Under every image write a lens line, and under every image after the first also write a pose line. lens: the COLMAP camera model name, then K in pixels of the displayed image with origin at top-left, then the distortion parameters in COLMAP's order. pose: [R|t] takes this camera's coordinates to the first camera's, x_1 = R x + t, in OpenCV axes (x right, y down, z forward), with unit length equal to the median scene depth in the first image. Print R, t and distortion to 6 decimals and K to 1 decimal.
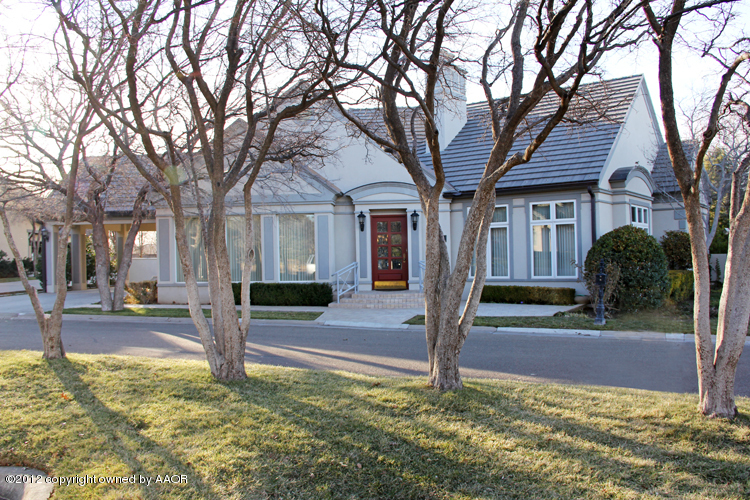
lens RADIAL K [[637.4, 0, 375.0], [0, 637.4, 250.0], [0, 0, 1]] dist [-0.192780, 0.231217]
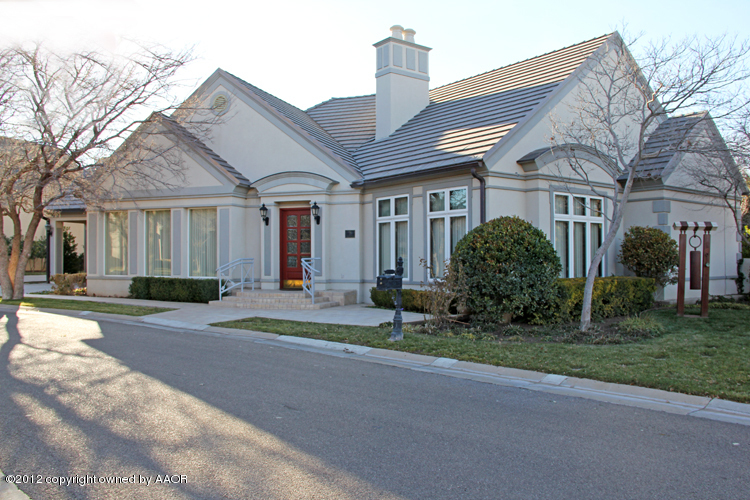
lens RADIAL K [[637.4, 0, 375.0], [0, 637.4, 250.0], [0, 0, 1]] dist [-0.192780, 0.231217]
pose [[0.960112, 0.015338, -0.279193, 0.398198], [-0.016491, 0.999862, -0.001784, 0.005531], [0.279128, 0.006317, 0.960233, 0.160310]]
